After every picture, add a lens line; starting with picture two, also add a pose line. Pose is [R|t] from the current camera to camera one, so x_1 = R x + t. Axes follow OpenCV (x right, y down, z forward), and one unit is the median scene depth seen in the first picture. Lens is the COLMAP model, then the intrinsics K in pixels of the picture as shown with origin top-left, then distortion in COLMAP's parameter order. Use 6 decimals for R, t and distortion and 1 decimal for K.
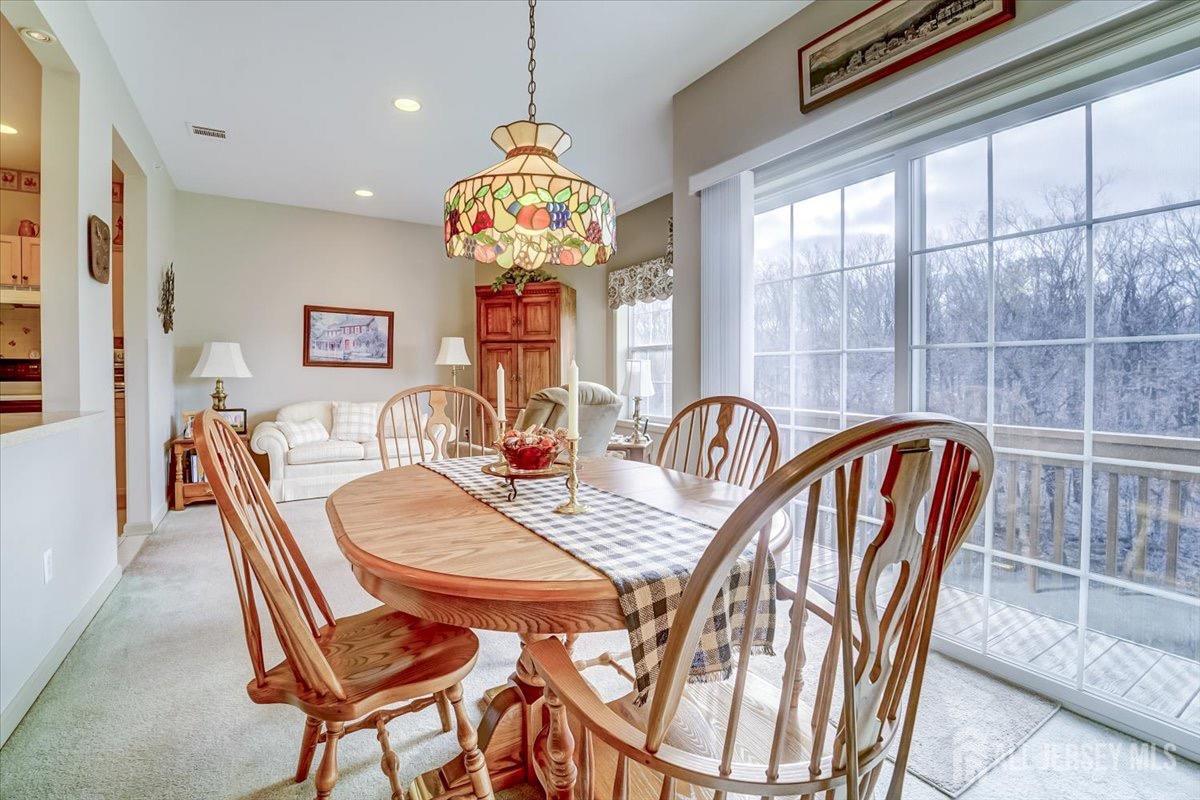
lens RADIAL K [[518.1, 0, 564.4], [0, 518.1, 377.9], [0, 0, 1]] dist [-0.022391, -0.000166]
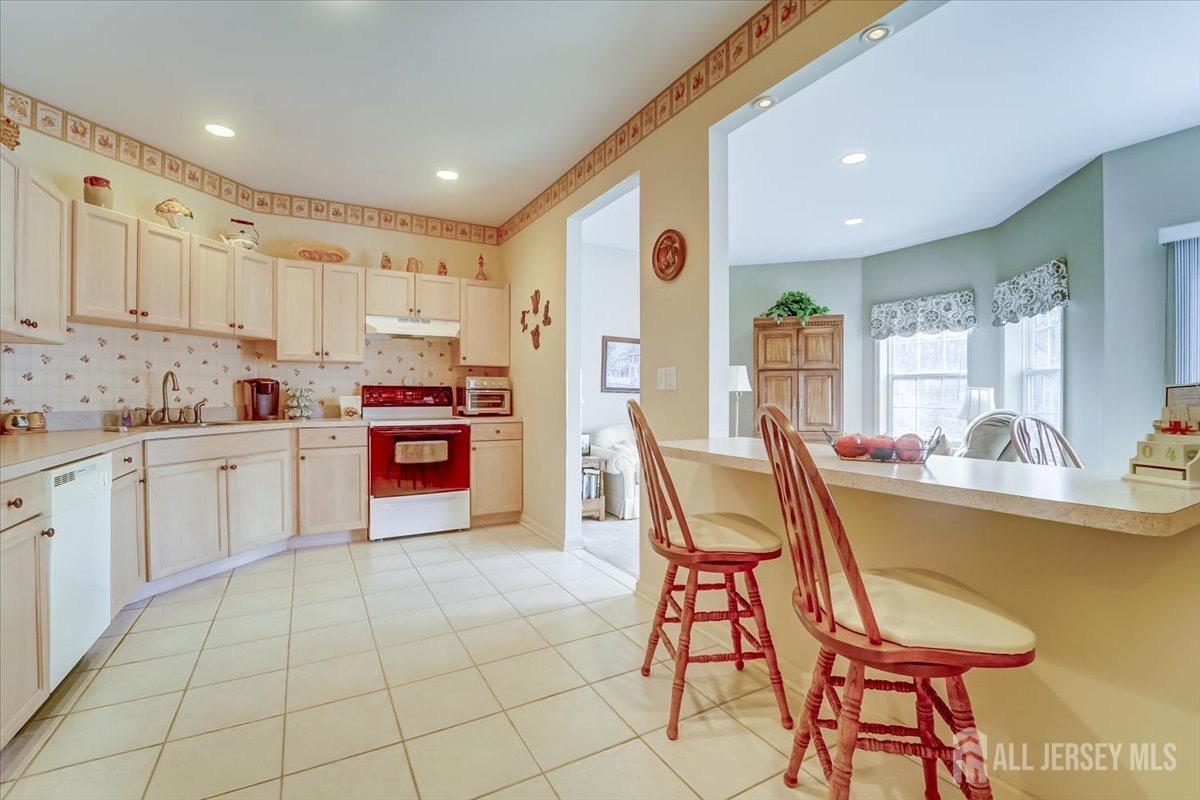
lens RADIAL K [[499.3, 0, 588.6], [0, 499.3, 397.2], [0, 0, 1]] dist [-0.026398, 0.000841]
pose [[0.999701, 0.001215, -0.024423, -0.513023], [-0.001411, 0.999967, -0.008014, -0.004272], [0.024413, 0.008046, 0.999670, -0.043045]]
